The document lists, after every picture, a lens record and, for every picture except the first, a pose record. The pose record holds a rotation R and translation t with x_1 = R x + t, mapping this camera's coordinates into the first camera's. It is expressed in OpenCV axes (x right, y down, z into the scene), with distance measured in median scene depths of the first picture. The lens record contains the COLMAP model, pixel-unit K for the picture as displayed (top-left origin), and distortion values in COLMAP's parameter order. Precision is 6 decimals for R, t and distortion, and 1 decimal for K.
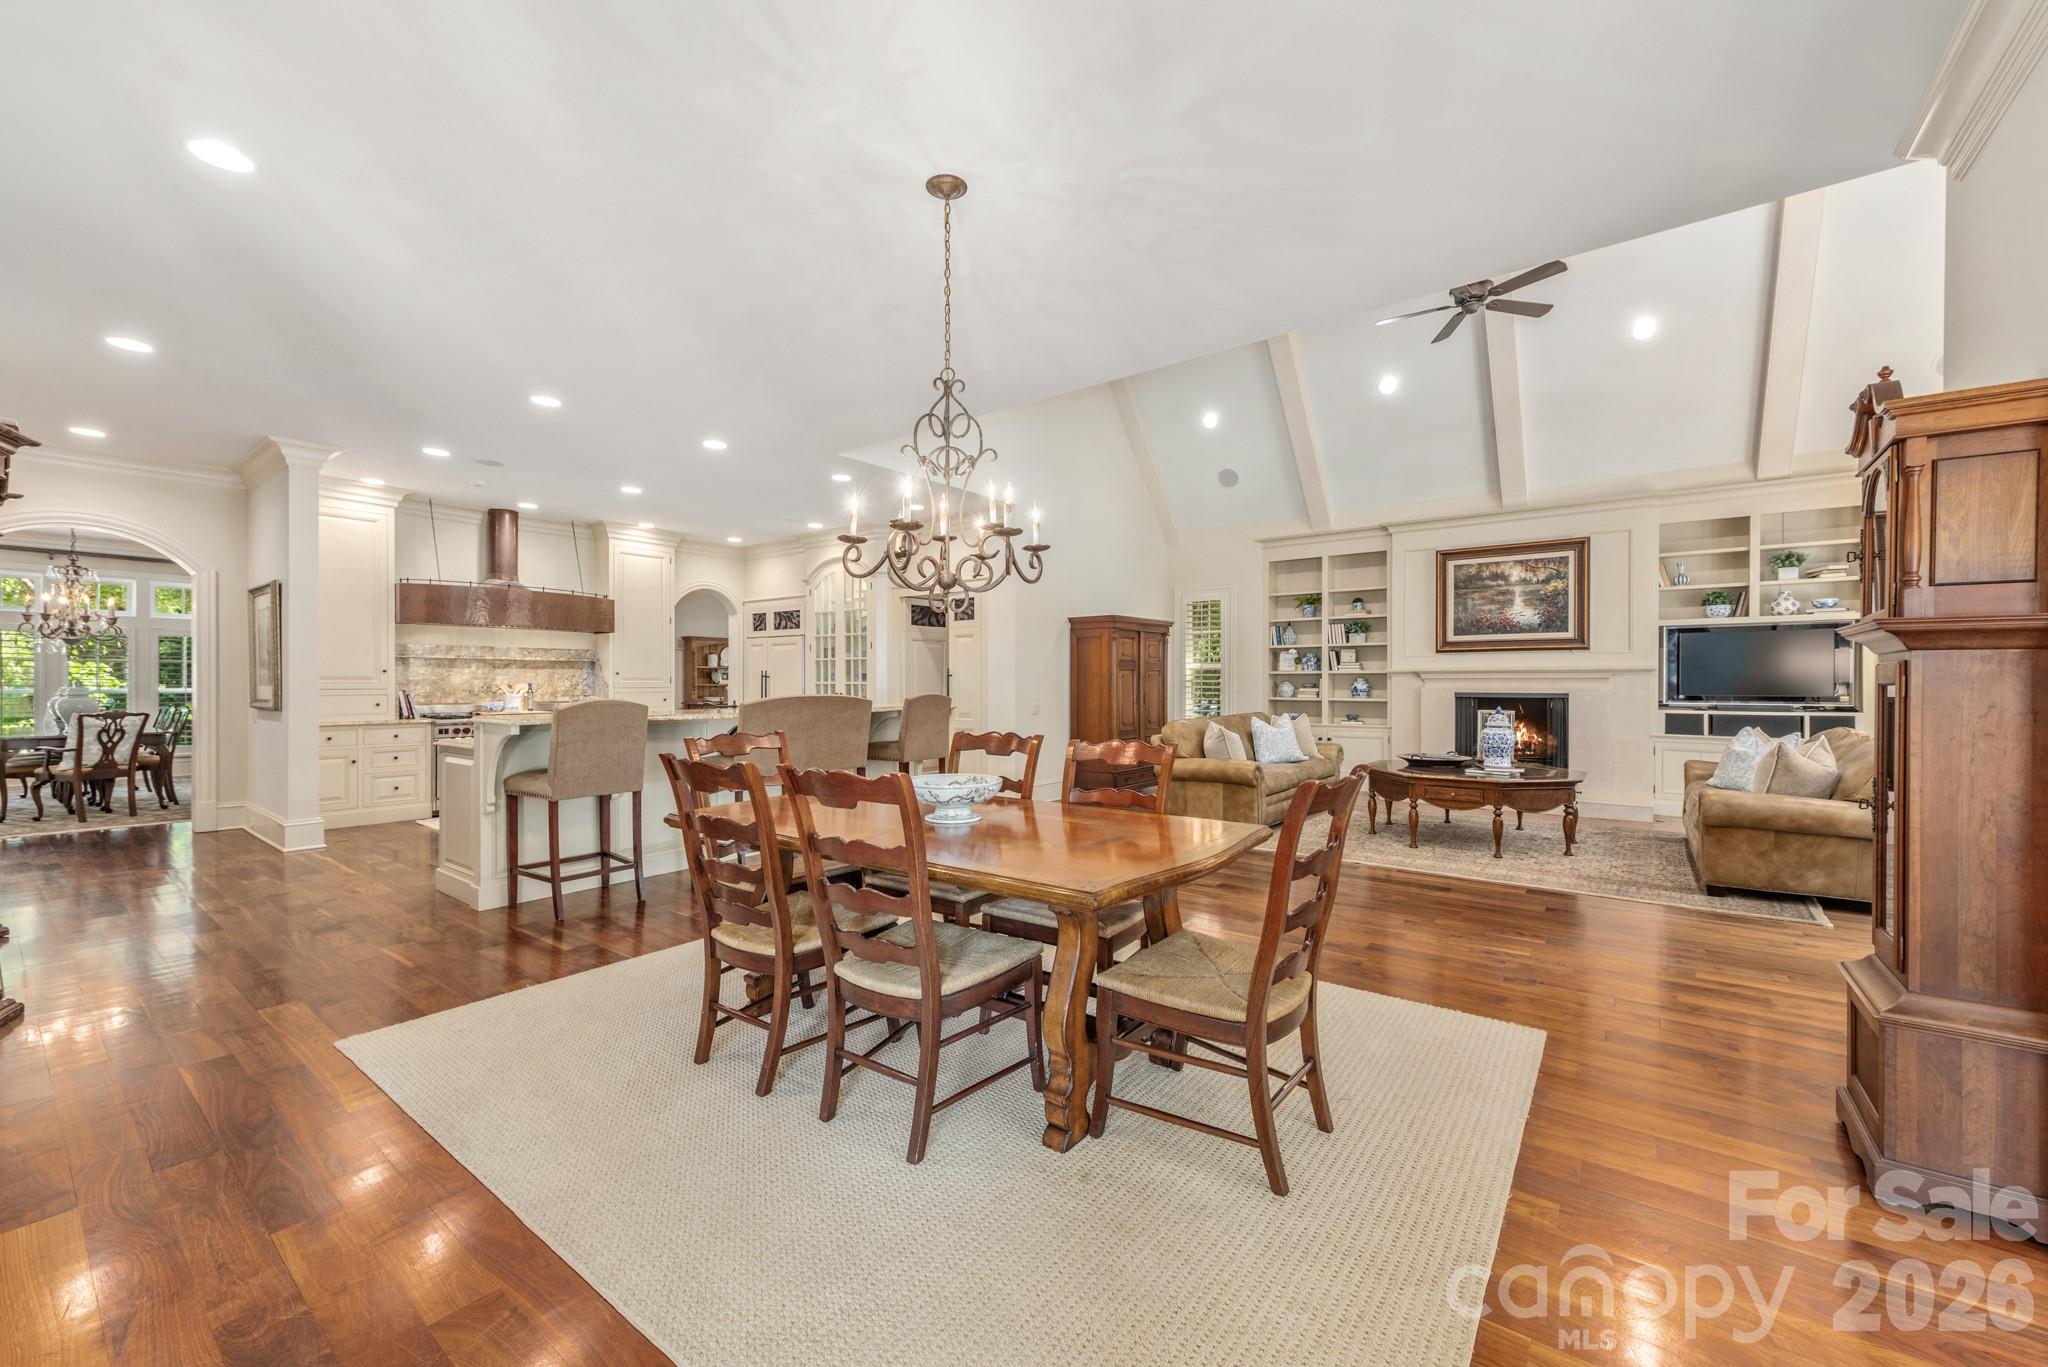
lens RADIAL K [[799.6, 0, 1034.1], [0, 799.6, 686.9], [0, 0, 1]] dist [0.016406, -0.005460]
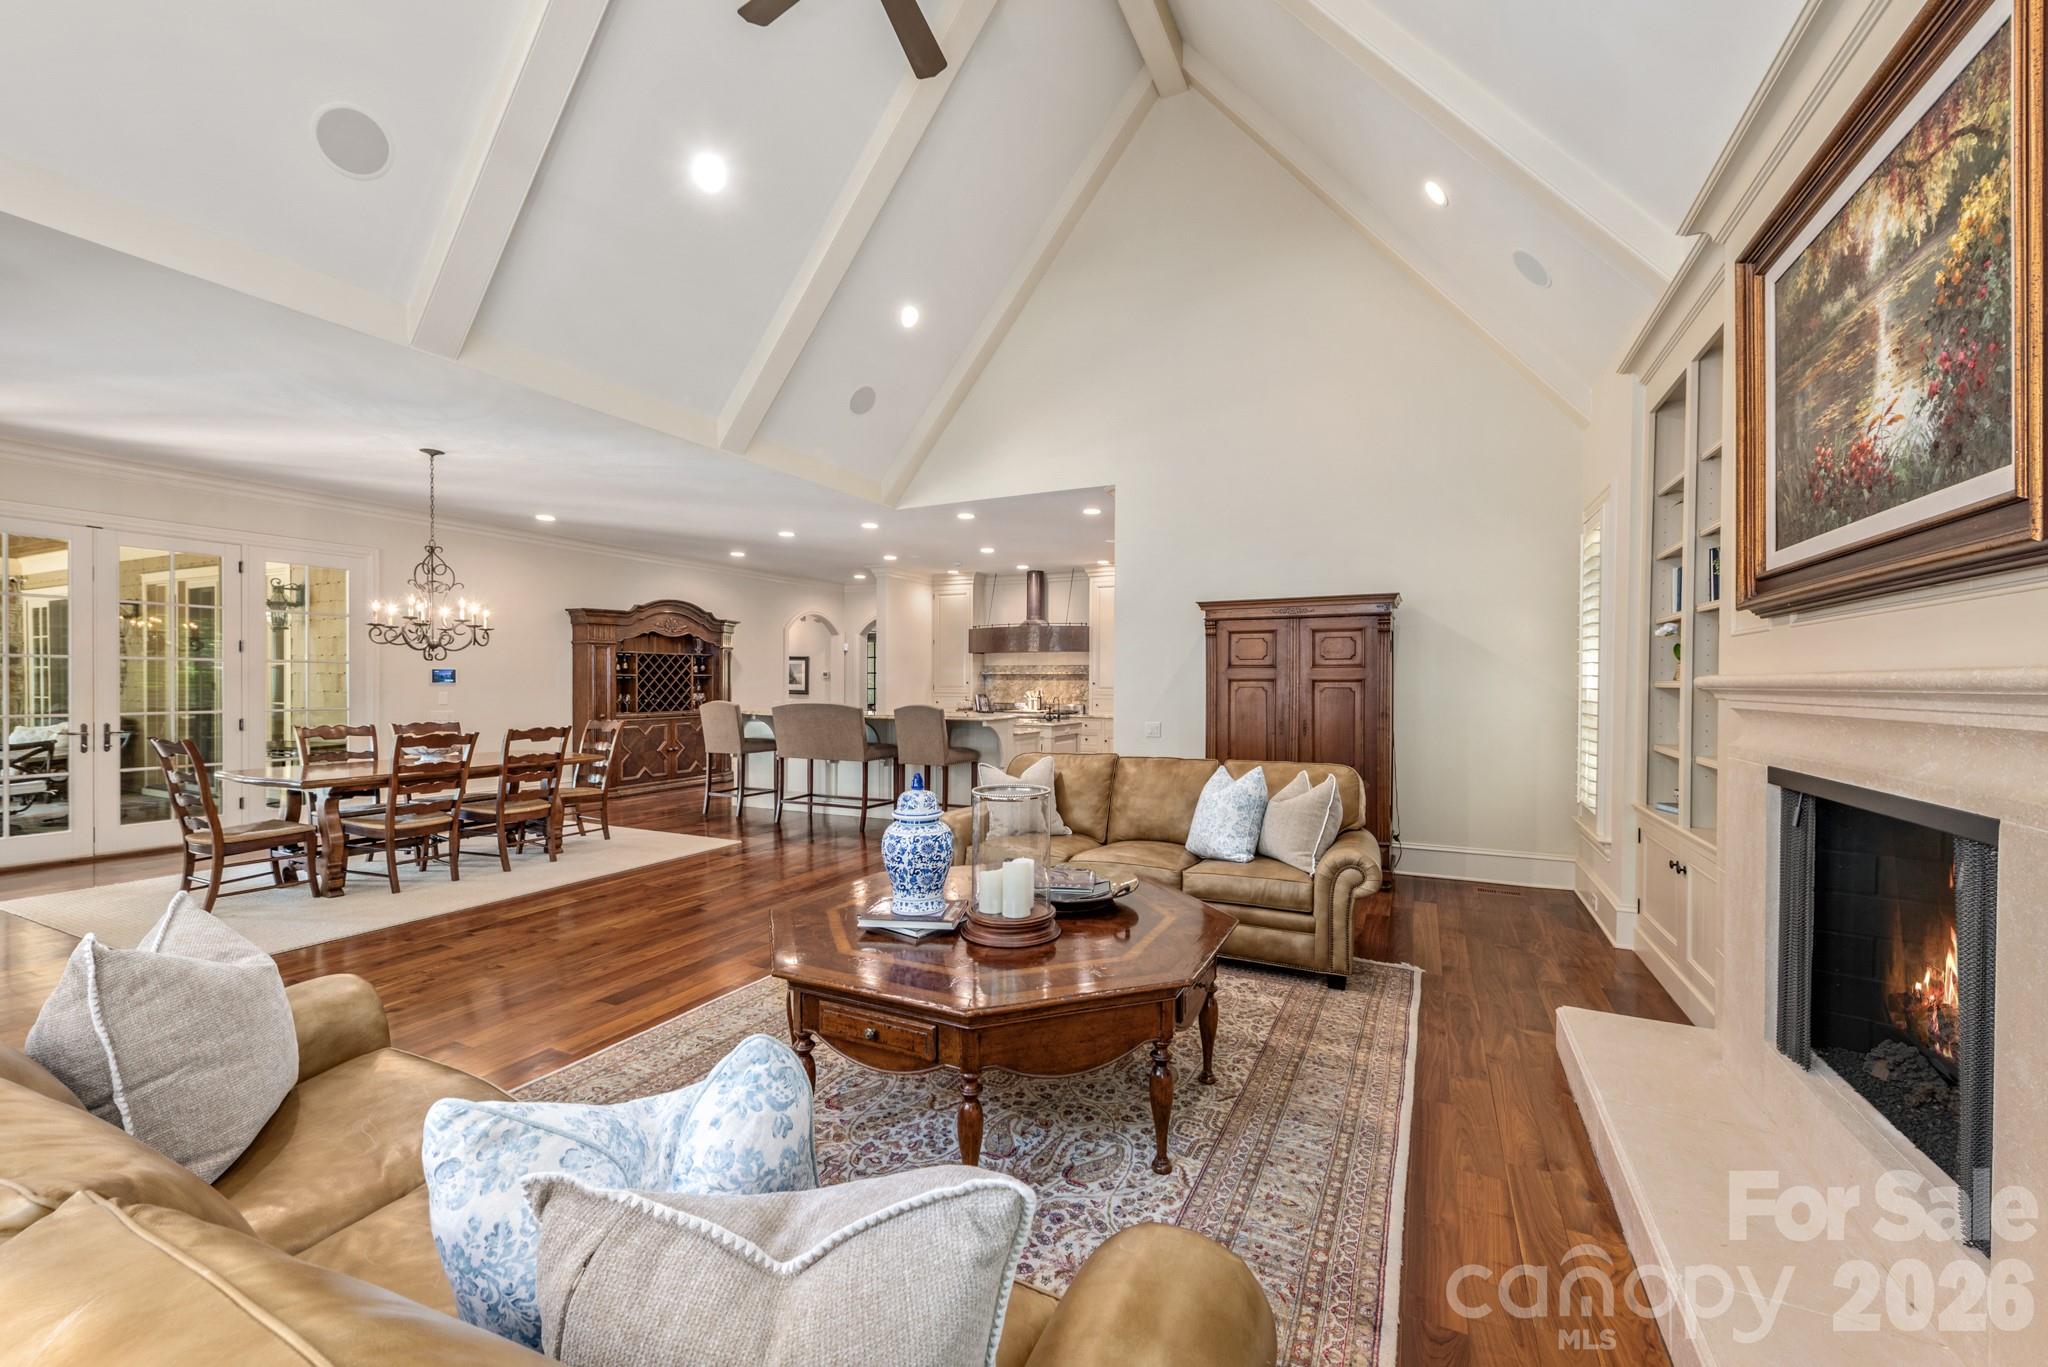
lens RADIAL K [[799.6, 0, 1034.1], [0, 799.6, 686.9], [0, 0, 1]] dist [0.016406, -0.005460]
pose [[0.191636, 0.006306, -0.981446, 0.754132], [-0.008456, 0.999953, 0.004774, -0.017233], [0.981430, 0.007384, 0.191680, 0.718176]]
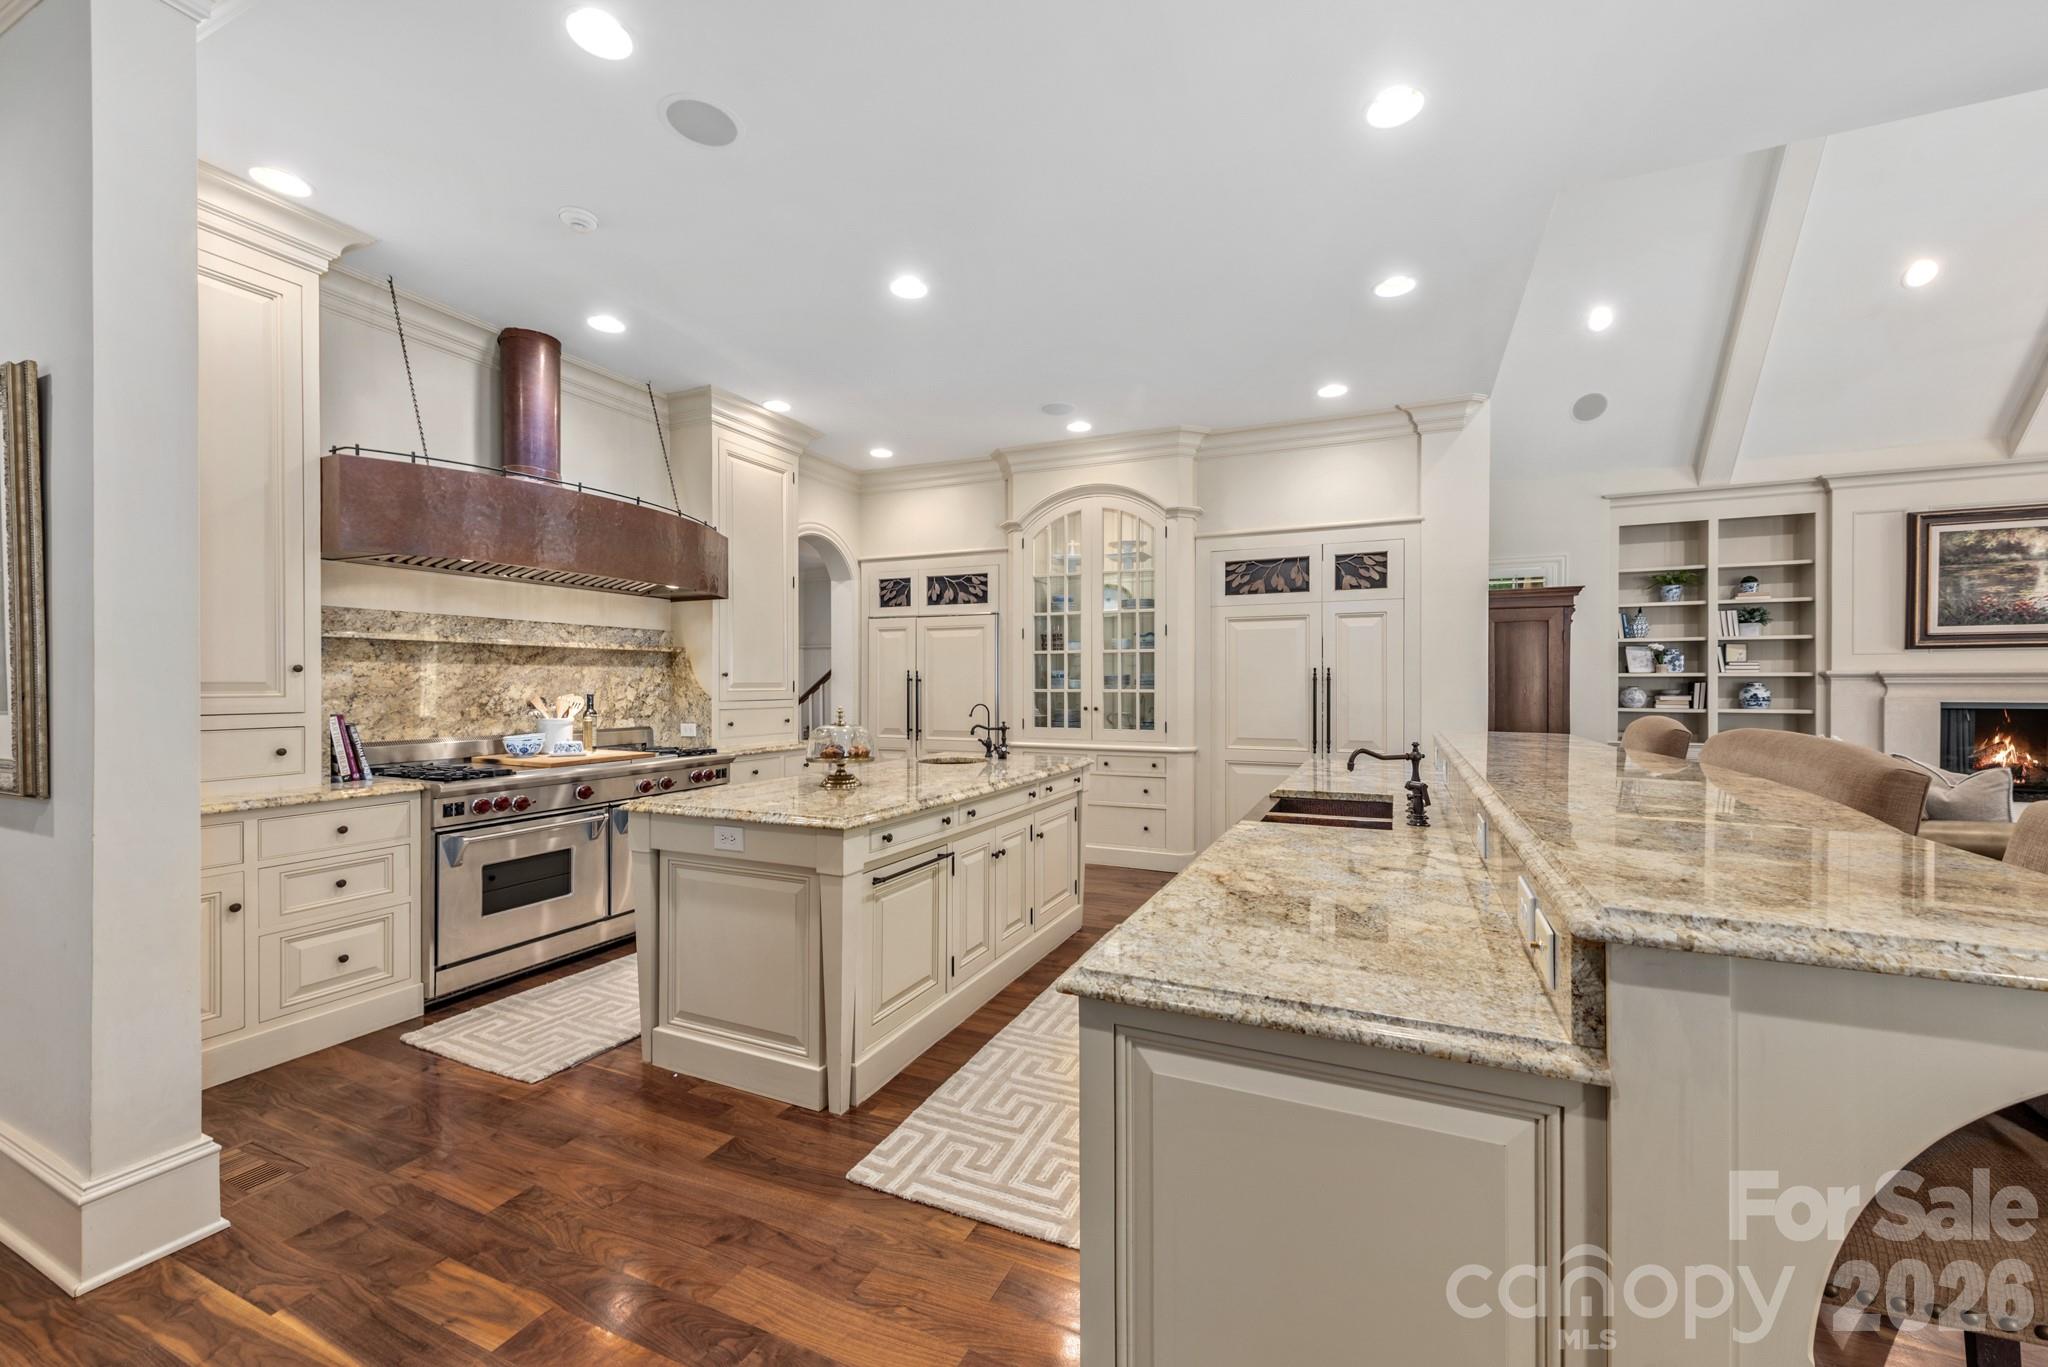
lens RADIAL K [[799.6, 0, 1034.1], [0, 799.6, 686.9], [0, 0, 1]] dist [0.016406, -0.005460]
pose [[0.974045, -0.001504, 0.226350, -0.475555], [0.001915, 0.999997, -0.001596, -0.007788], [-0.226347, 0.001988, 0.974045, 0.461357]]
